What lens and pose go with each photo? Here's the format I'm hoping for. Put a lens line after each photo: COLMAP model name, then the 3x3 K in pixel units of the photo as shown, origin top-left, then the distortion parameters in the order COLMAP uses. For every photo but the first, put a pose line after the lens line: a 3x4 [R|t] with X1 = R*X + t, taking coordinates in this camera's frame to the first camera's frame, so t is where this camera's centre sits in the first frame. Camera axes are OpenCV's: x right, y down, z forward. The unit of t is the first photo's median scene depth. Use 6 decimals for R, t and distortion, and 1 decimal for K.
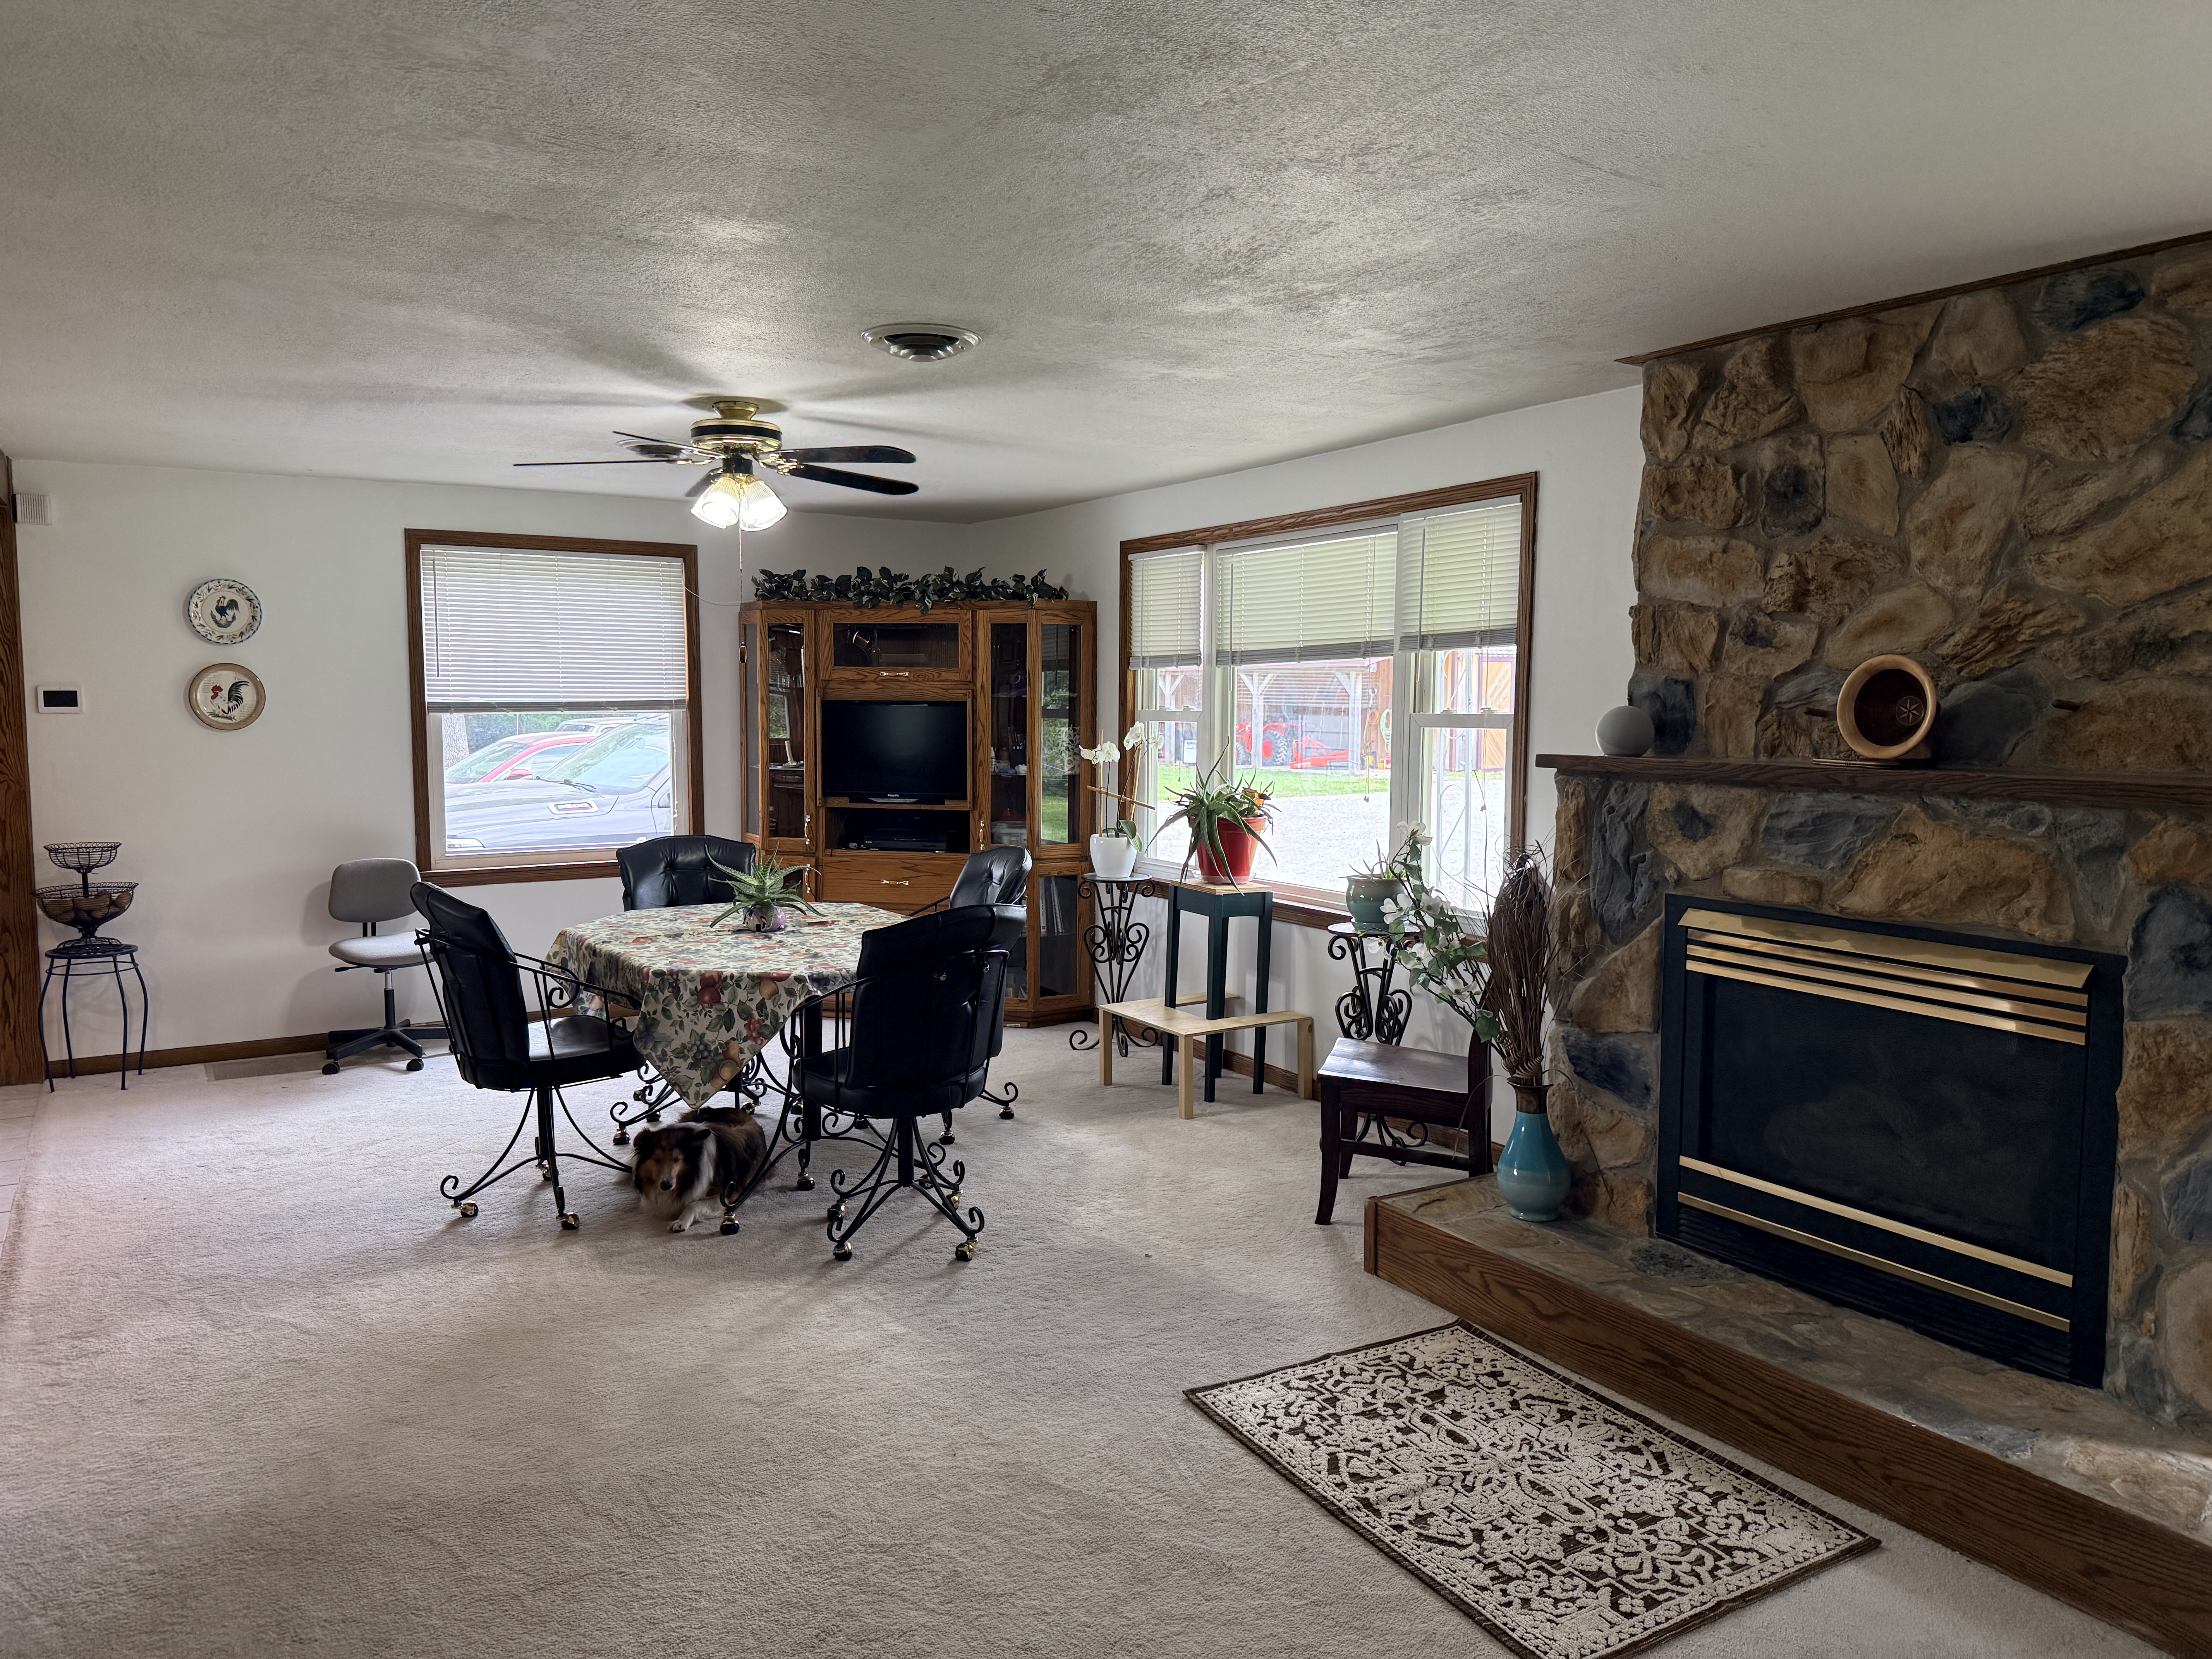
lens RADIAL K [[1565.6, 0, 1096.1], [0, 1565.6, 827.4], [0, 0, 1]] dist [0.001174, -0.009115]
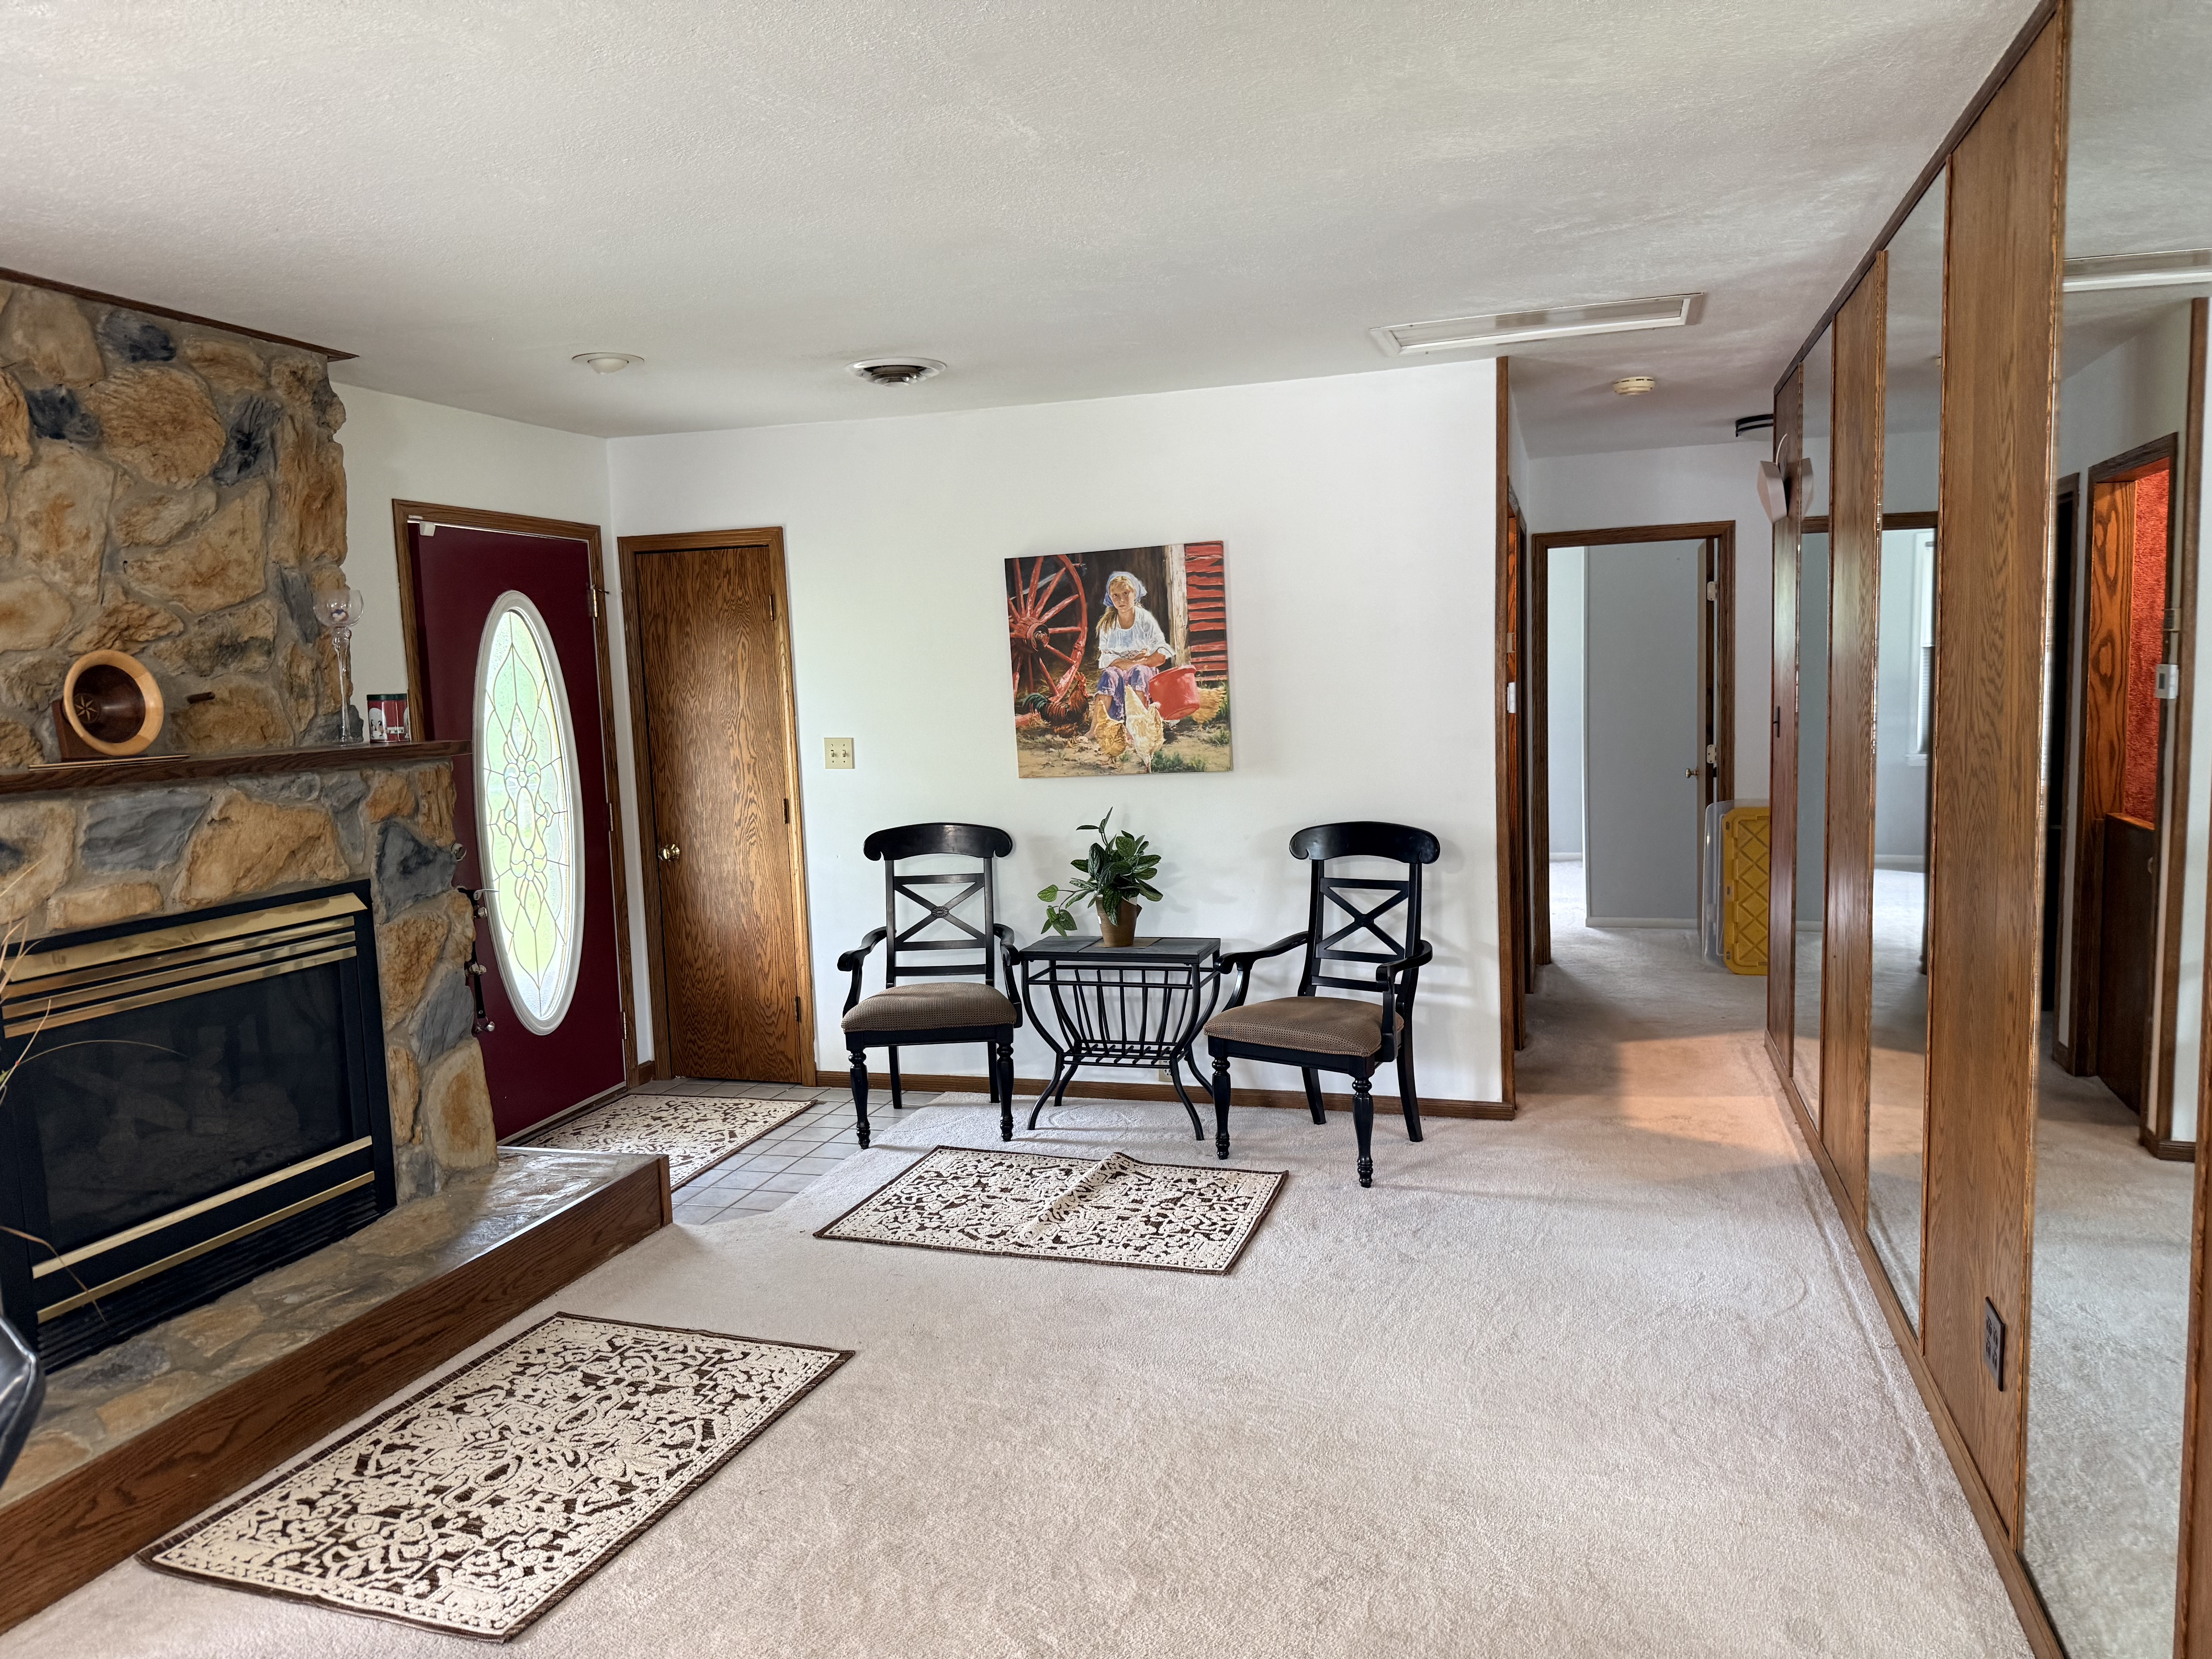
lens RADIAL K [[1565.6, 0, 1096.4], [0, 1565.6, 838.3], [0, 0, 1]] dist [0.001174, -0.009115]
pose [[-0.661058, -0.054522, 0.748351, -0.671404], [0.103309, 0.981244, 0.162749, -0.094101], [-0.743189, 0.184898, -0.643027, 1.247223]]
